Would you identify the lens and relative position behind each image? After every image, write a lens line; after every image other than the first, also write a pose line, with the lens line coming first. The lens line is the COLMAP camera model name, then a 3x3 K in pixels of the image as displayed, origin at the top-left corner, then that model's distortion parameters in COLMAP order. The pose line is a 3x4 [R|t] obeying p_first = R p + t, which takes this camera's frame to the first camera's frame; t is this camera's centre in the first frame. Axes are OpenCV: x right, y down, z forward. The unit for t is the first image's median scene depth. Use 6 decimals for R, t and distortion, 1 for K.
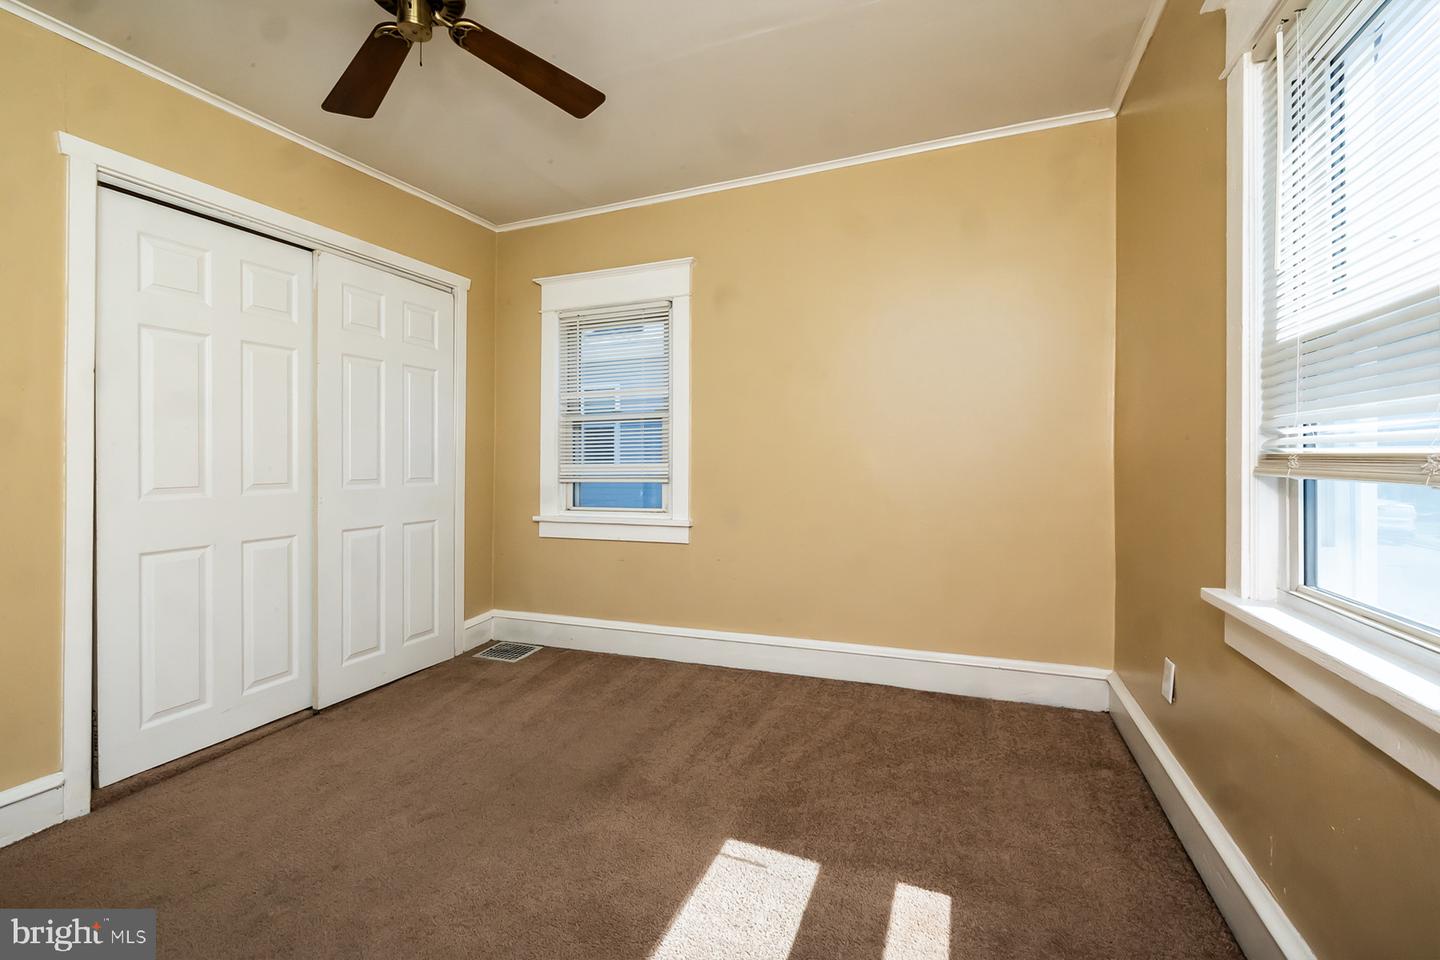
lens RADIAL K [[622.1, 0, 722.3], [0, 622.1, 465.5], [0, 0, 1]] dist [-0.001790, -0.000373]
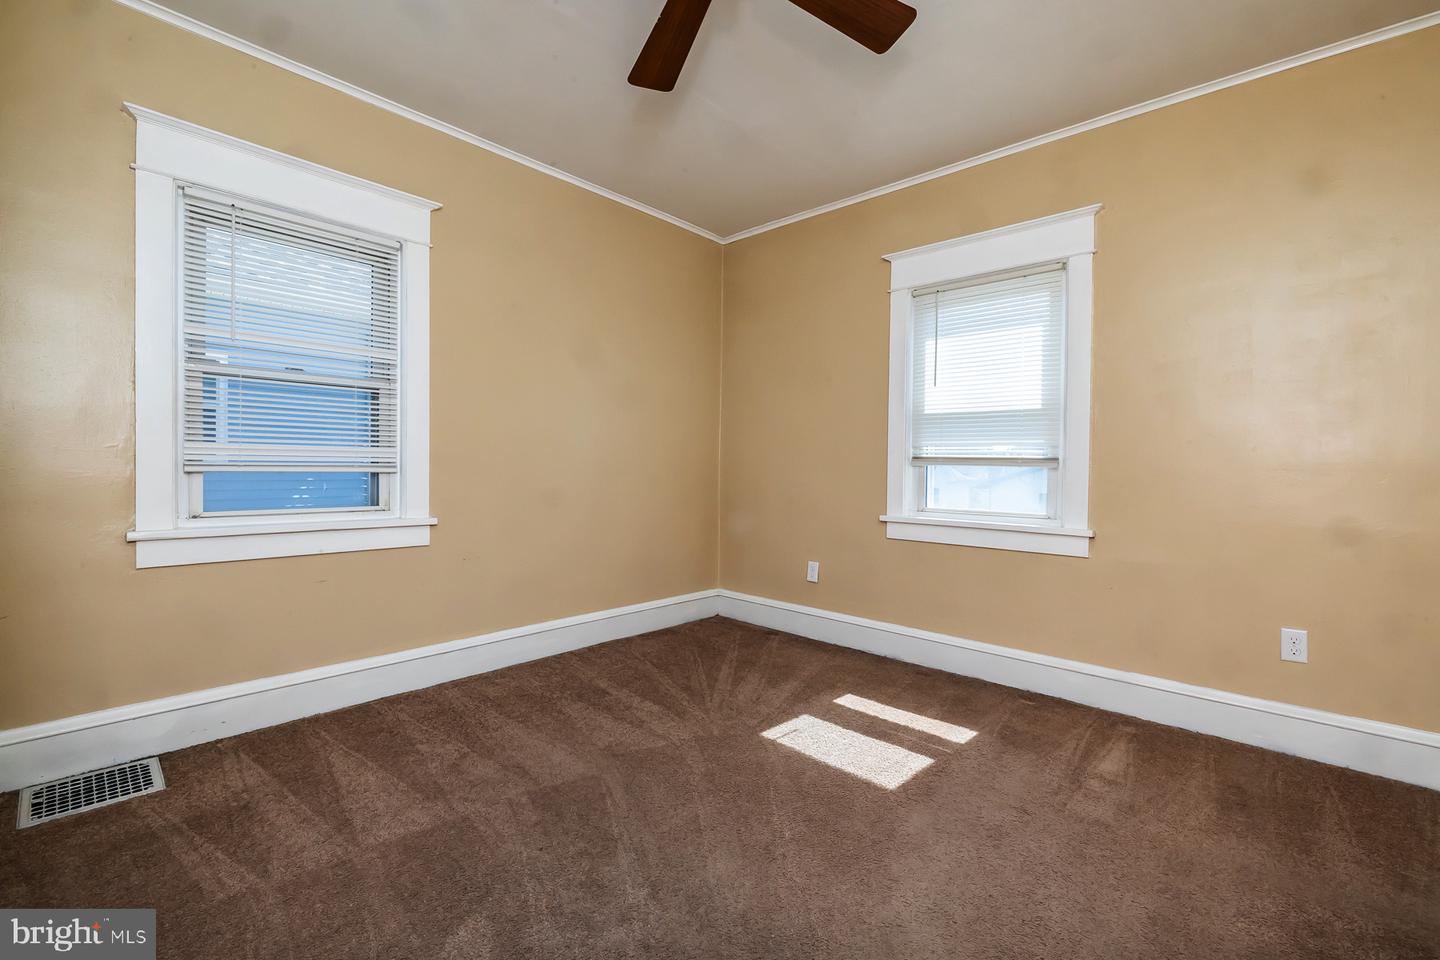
lens RADIAL K [[617.0, 0, 720.0], [0, 617.0, 480.0], [0, 0, 1]] dist [-0.000129, -0.000026]
pose [[0.354355, -0.003396, 0.935105, -0.677079], [-0.011681, 0.999899, 0.008058, 0.026306], [-0.935038, -0.013779, 0.354280, 0.335190]]
